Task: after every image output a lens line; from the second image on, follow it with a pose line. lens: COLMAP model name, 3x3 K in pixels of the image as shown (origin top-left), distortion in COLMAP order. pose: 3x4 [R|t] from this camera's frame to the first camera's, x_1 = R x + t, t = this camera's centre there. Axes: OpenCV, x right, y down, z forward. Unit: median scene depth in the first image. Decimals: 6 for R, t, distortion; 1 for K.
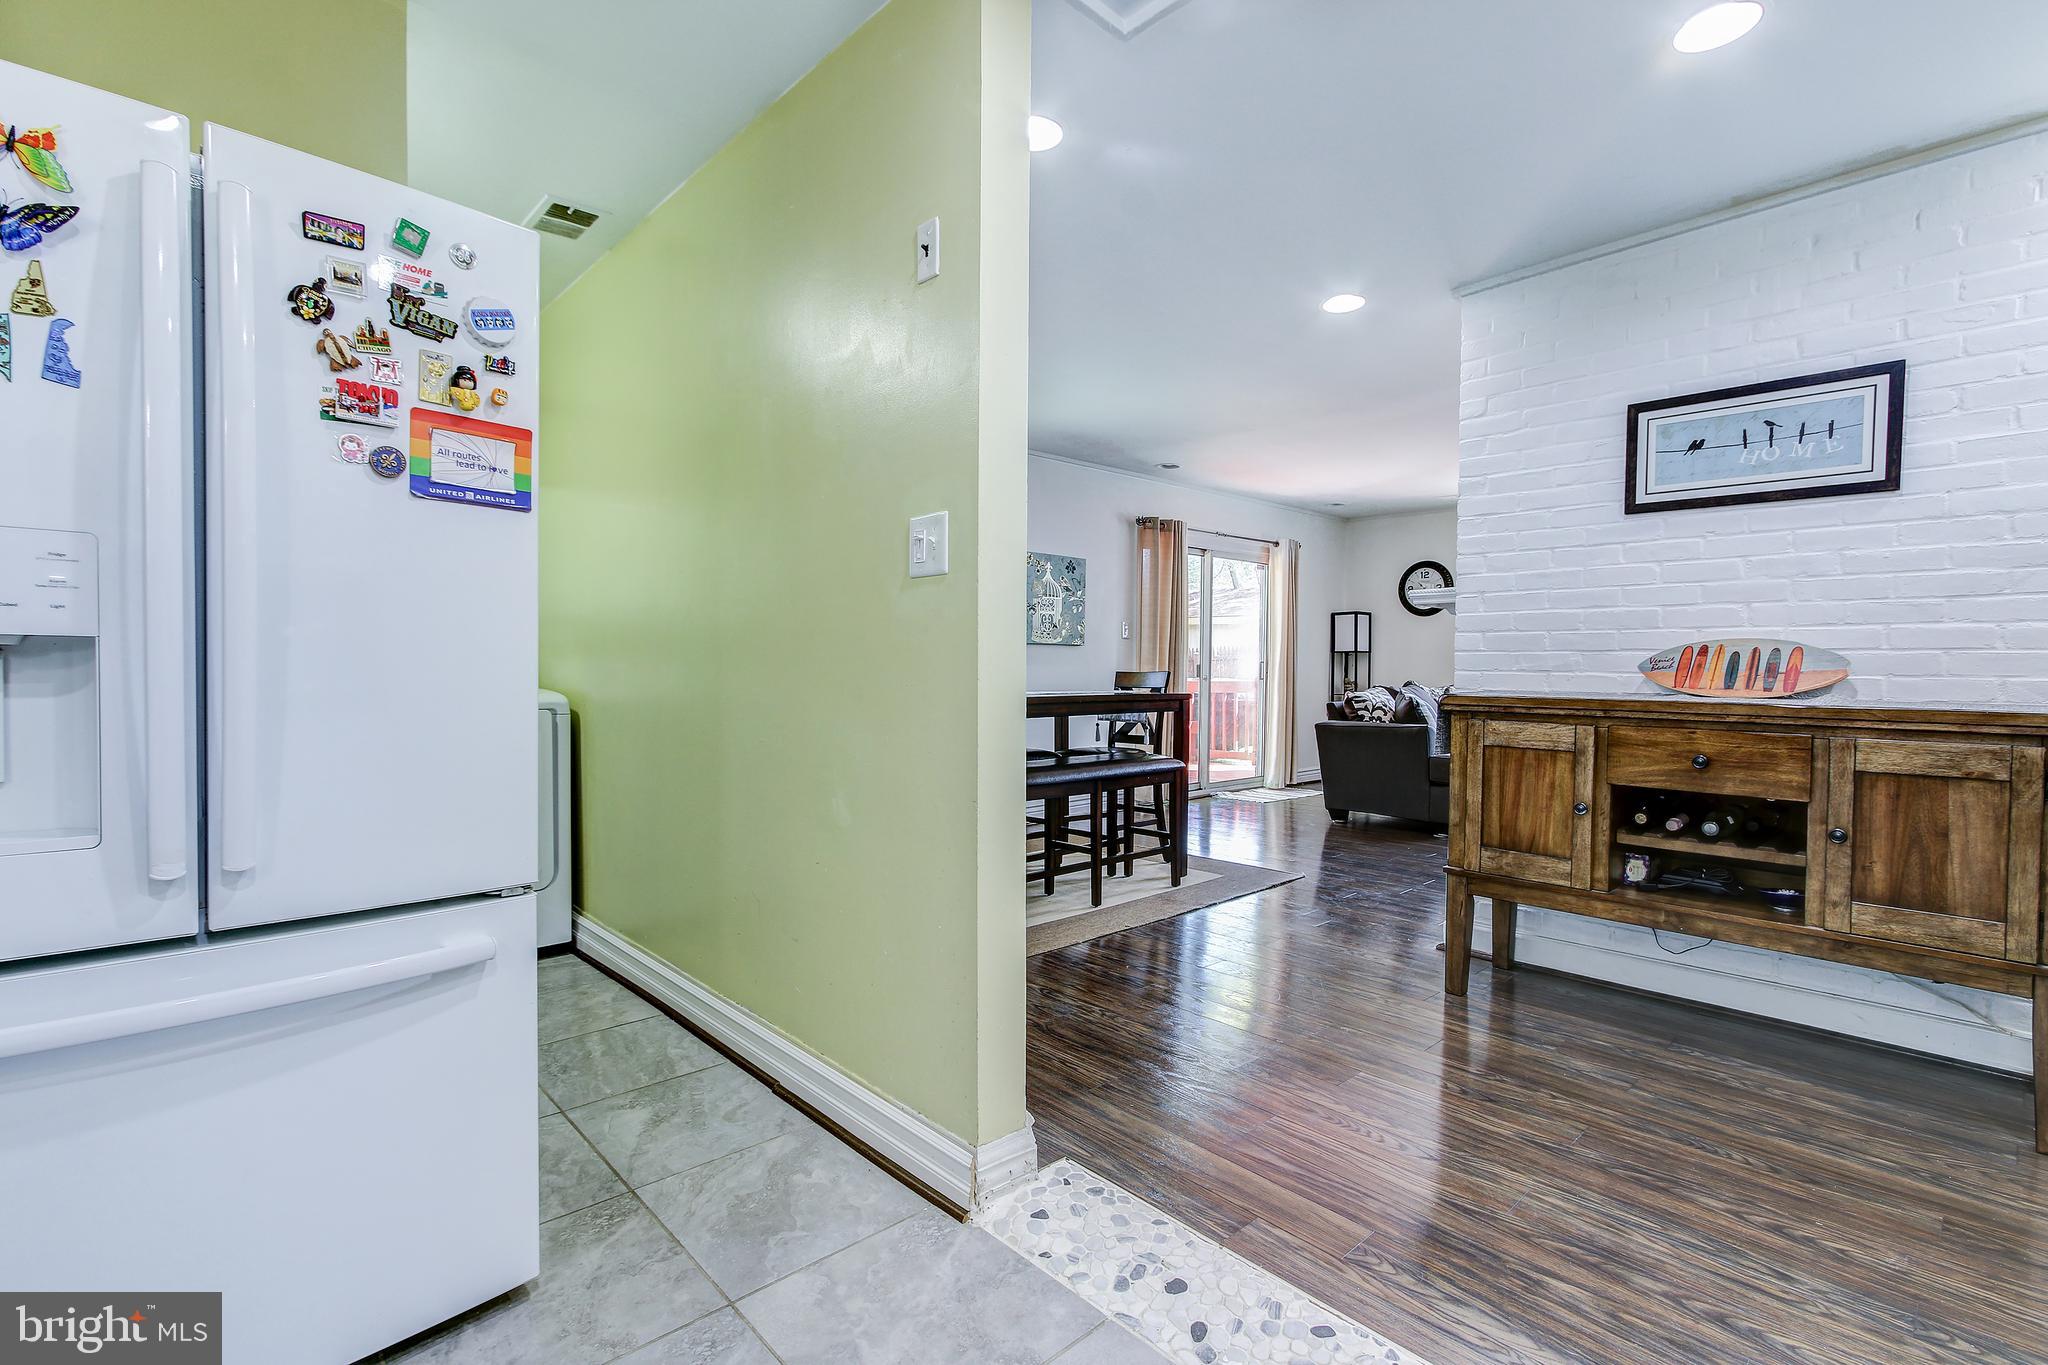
lens RADIAL K [[940.9, 0, 1022.2], [0, 940.9, 689.0], [0, 0, 1]] dist [-0.013430, 0.008918]
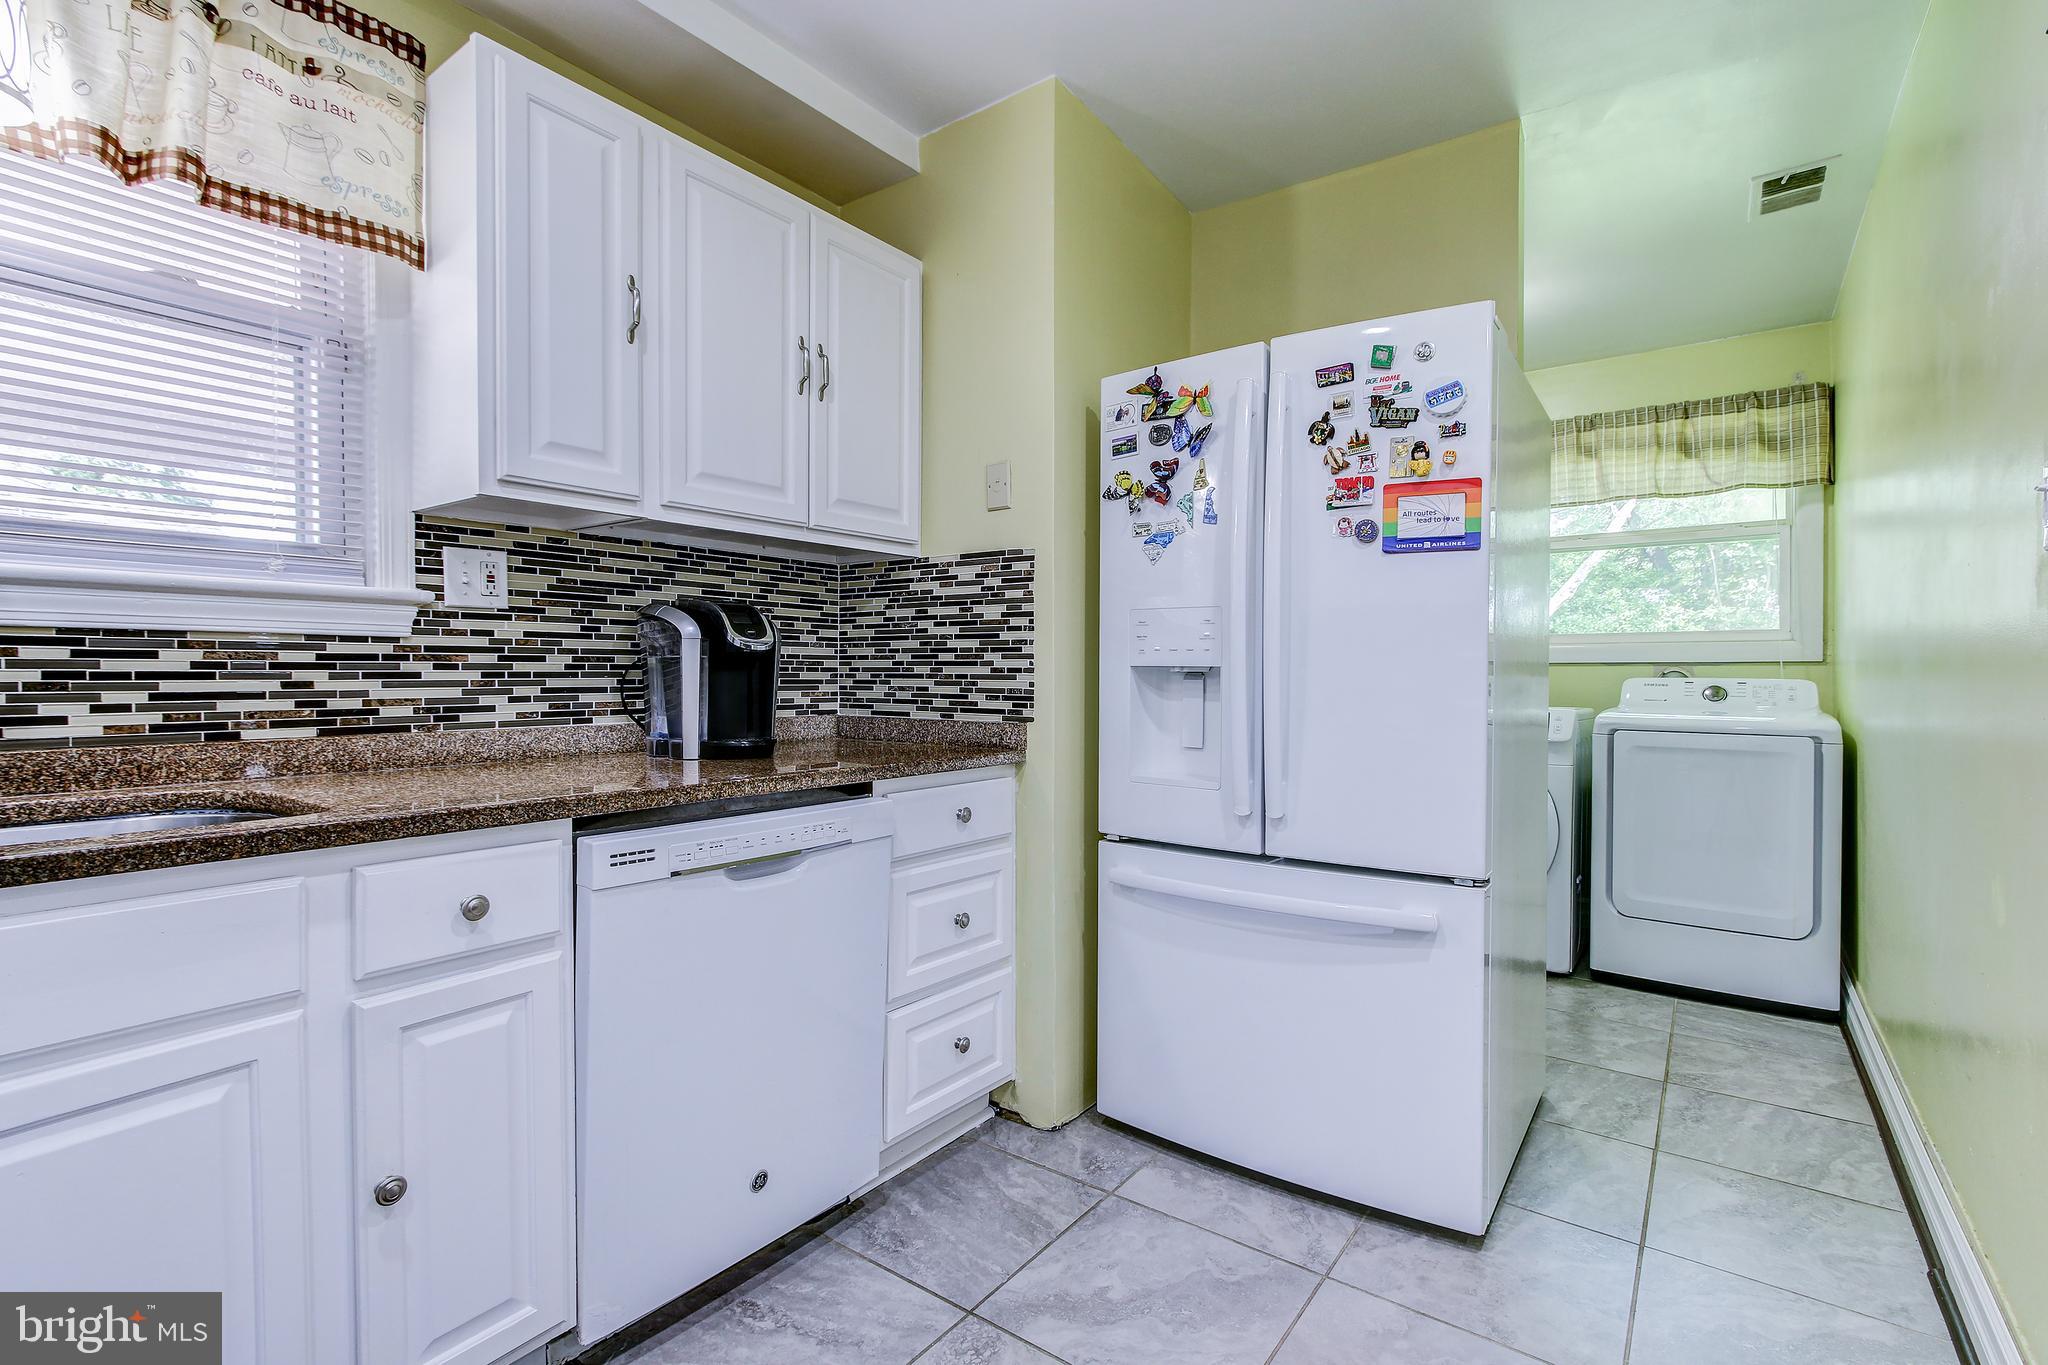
lens RADIAL K [[928.6, 0, 1029.1], [0, 928.6, 687.4], [0, 0, 1]] dist [-0.010293, 0.005823]
pose [[0.185673, 0.004995, -0.982599, 0.485743], [-0.030793, 0.999526, -0.000738, -0.004679], [0.982129, 0.030394, 0.185739, 0.268691]]
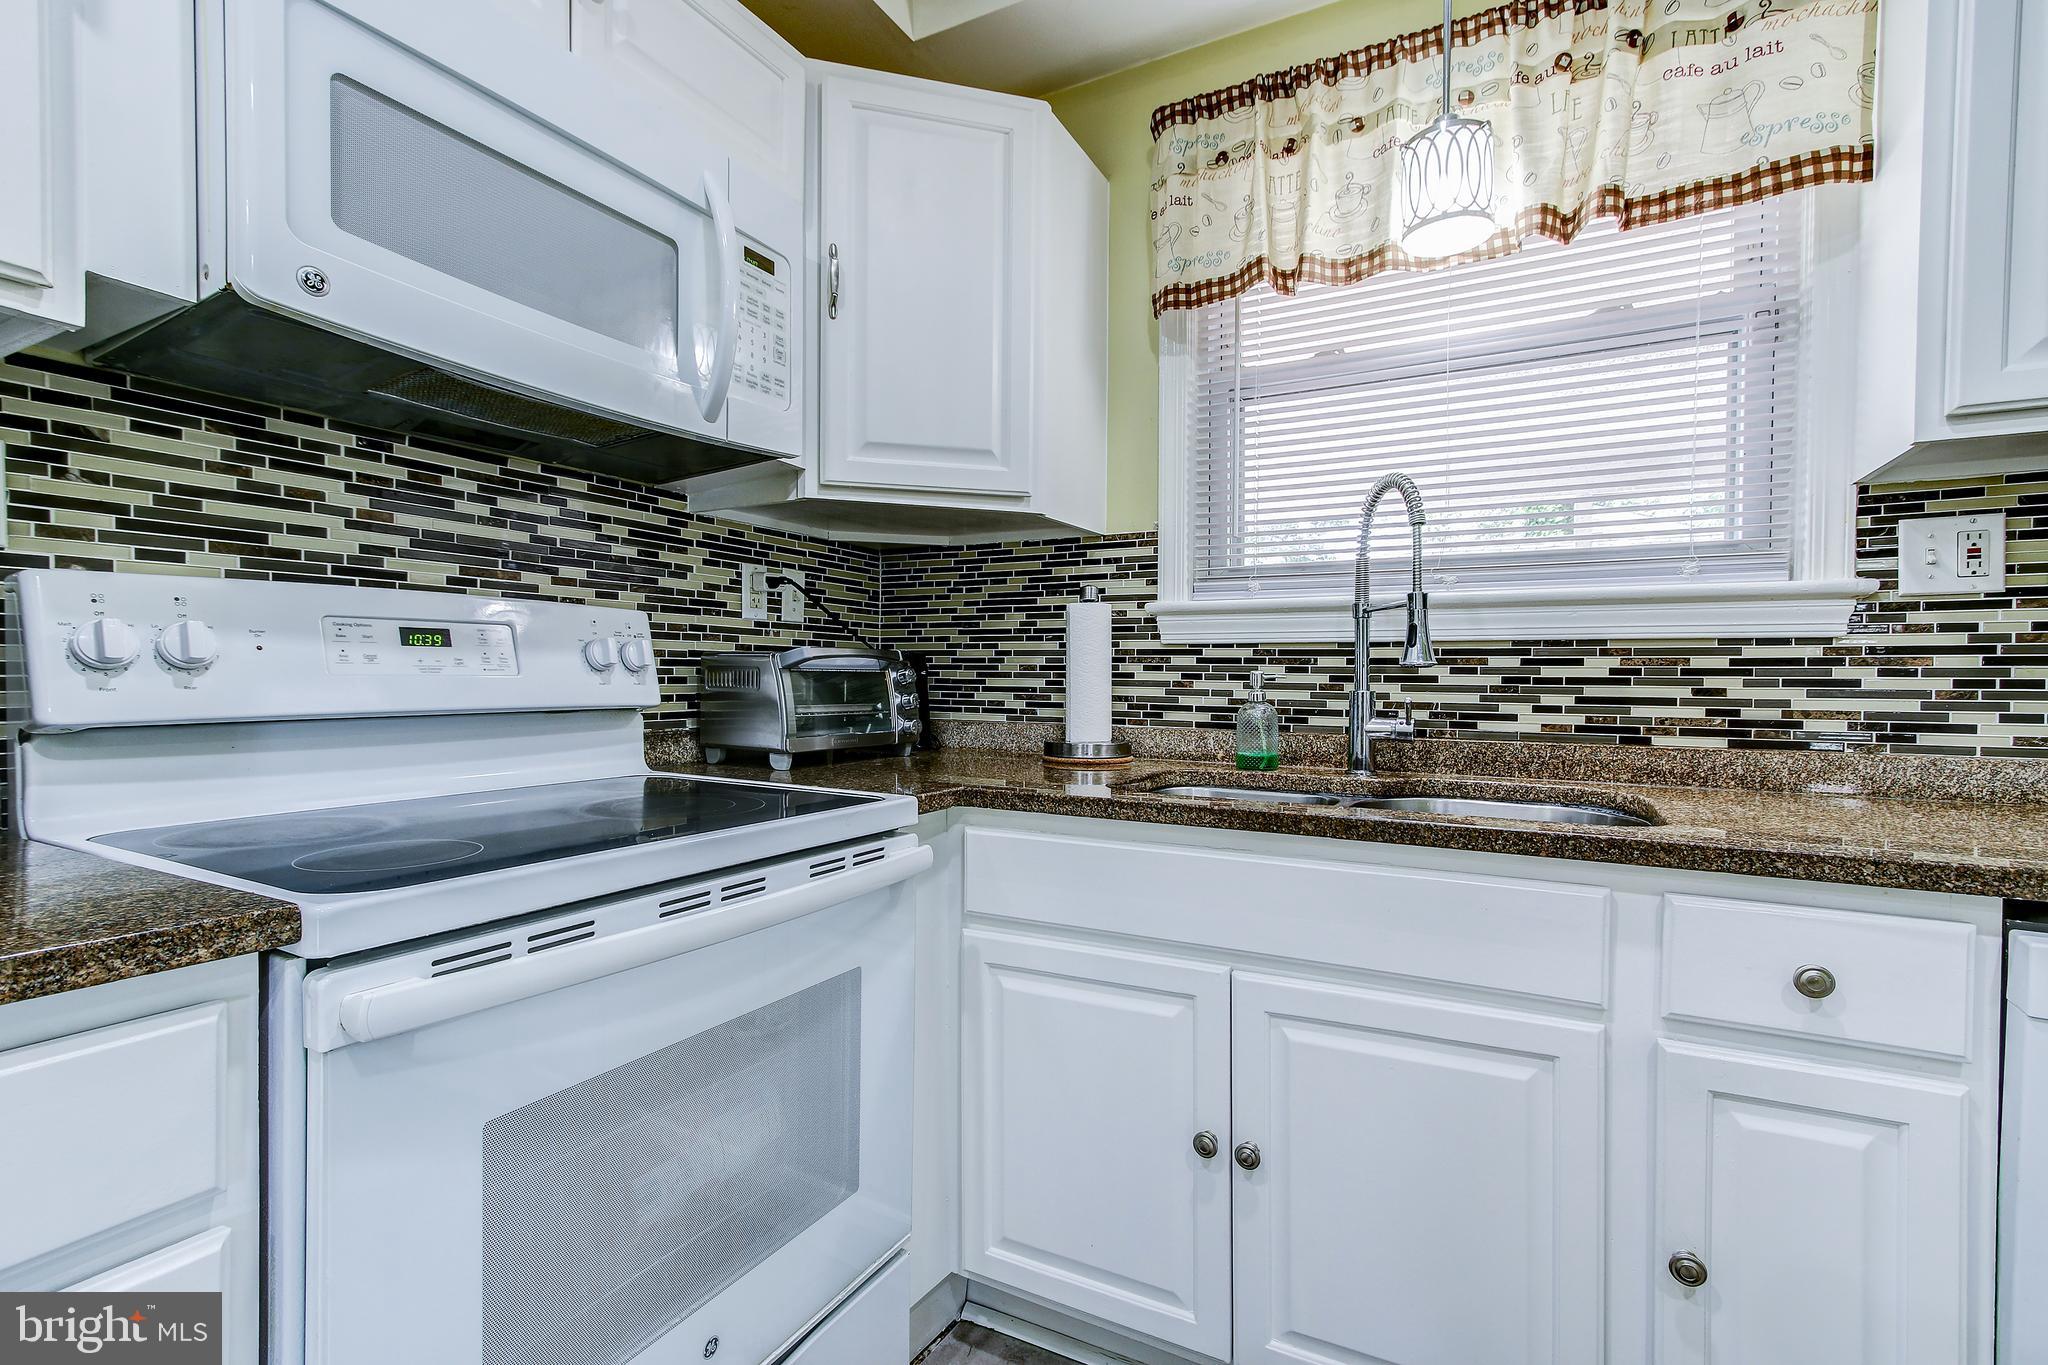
lens RADIAL K [[944.2, 0, 1036.0], [0, 944.2, 693.9], [0, 0, 1]] dist [-0.004873, 0.006755]
pose [[-0.945960, -0.011125, -0.324092, 0.313912], [-0.027816, 0.998512, 0.046913, -0.008253], [0.323087, 0.053393, -0.944862, 0.373395]]
